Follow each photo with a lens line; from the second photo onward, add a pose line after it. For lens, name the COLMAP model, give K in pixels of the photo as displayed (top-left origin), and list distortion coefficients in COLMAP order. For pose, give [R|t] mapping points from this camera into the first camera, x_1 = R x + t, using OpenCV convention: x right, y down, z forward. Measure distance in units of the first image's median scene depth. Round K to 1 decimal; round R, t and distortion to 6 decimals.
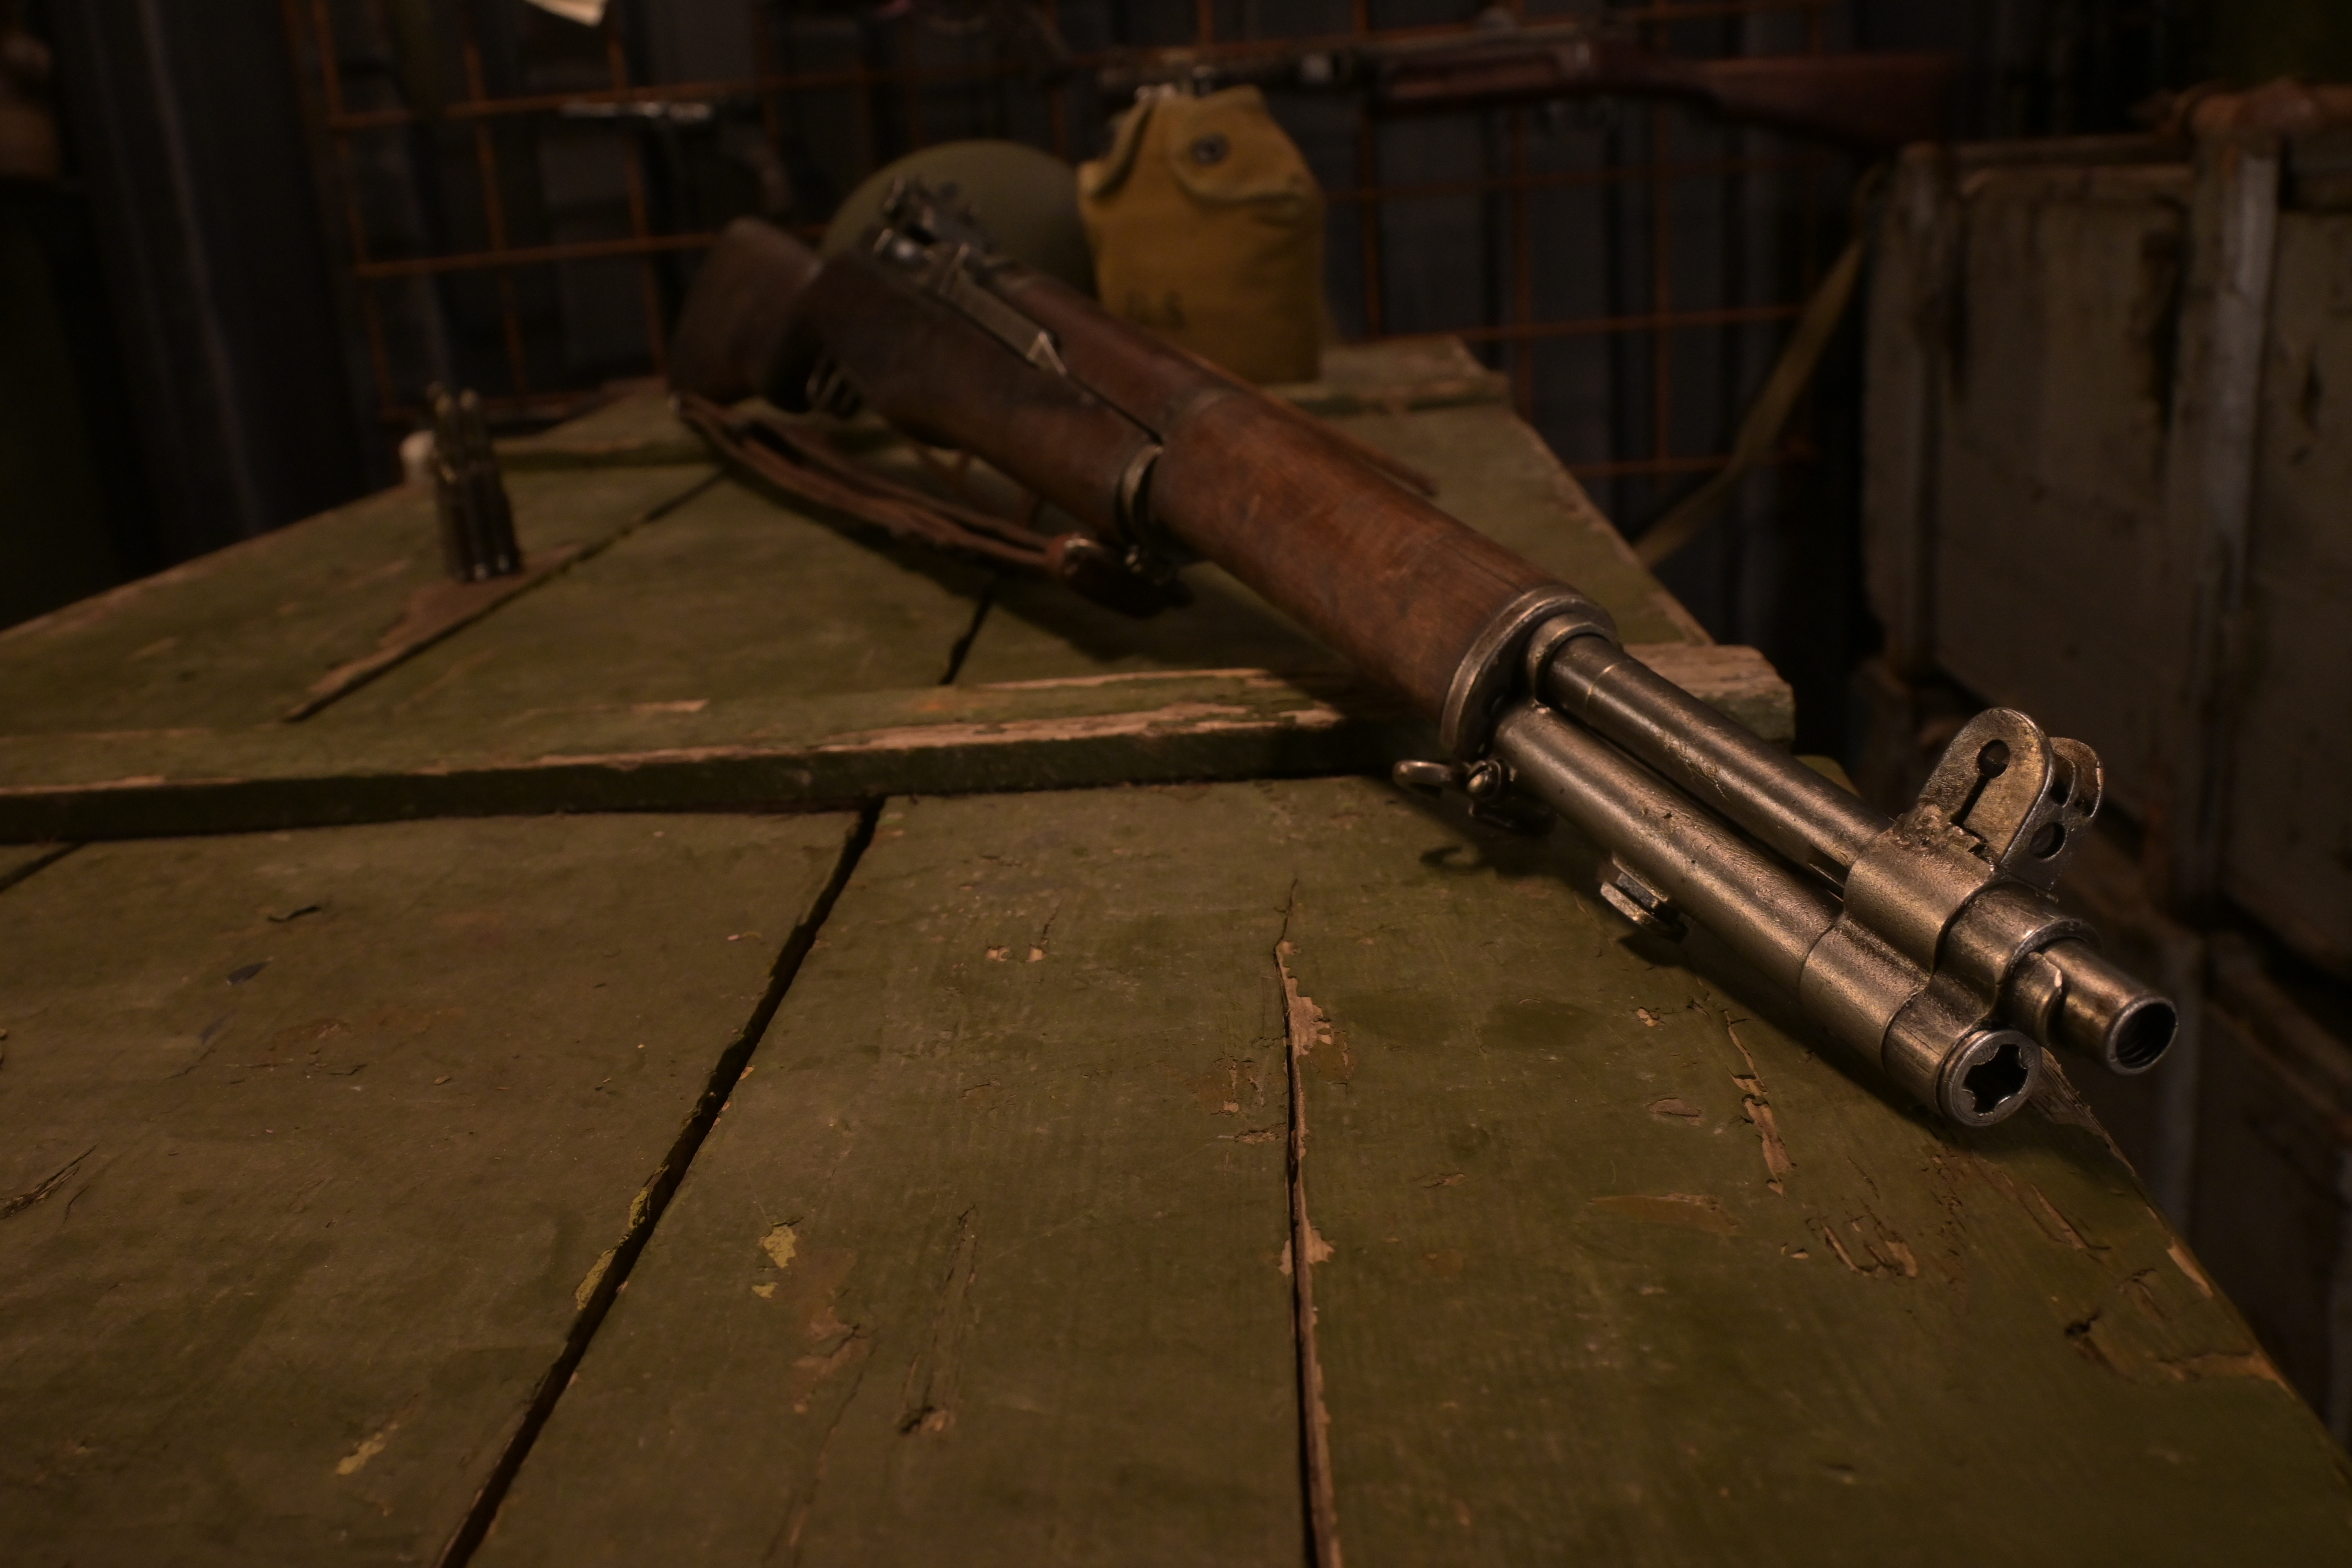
lens RADIAL K [[2082.6, 0, 1174.1], [0, 2082.6, 795.7], [0, 0, 1]] dist [-0.016623, -0.008529]
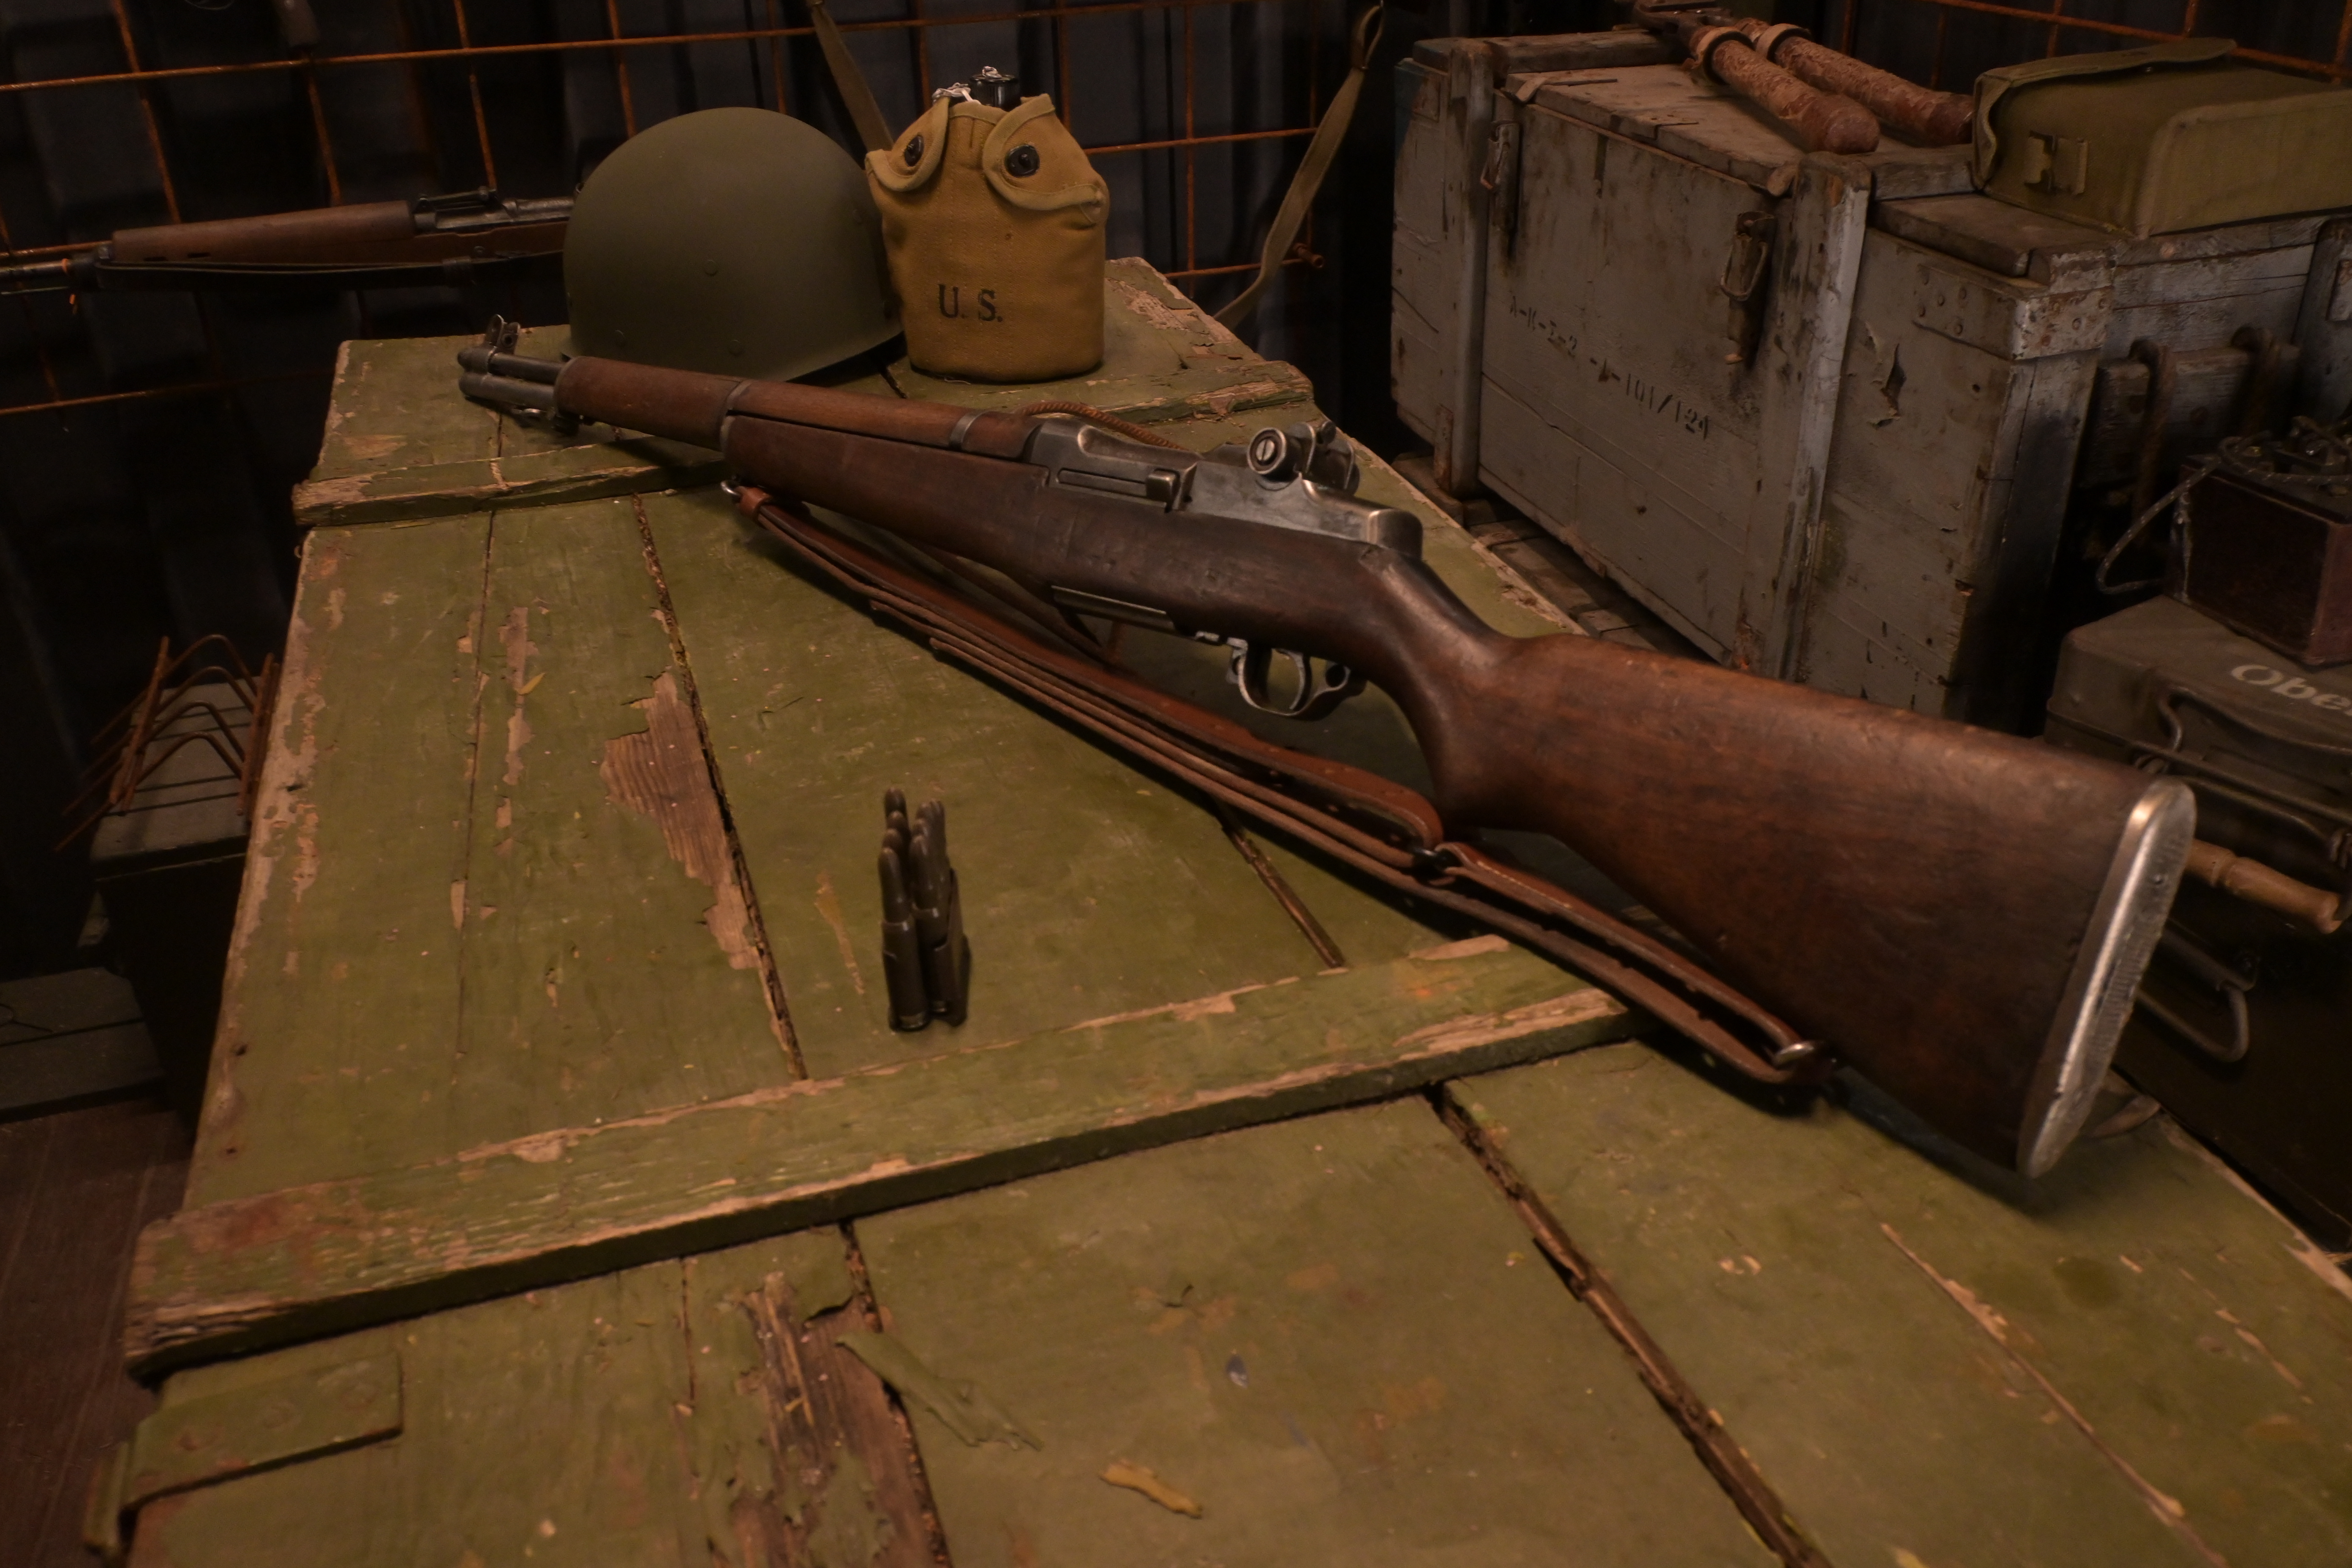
lens RADIAL K [[2082.6, 0, 1165.3], [0, 2082.6, 771.9], [0, 0, 1]] dist [-0.016623, -0.008529]
pose [[0.924586, -0.132140, 0.357324, -0.369896], [0.057822, 0.975728, 0.211213, -0.240882], [-0.376561, -0.174623, 0.909785, -0.078497]]
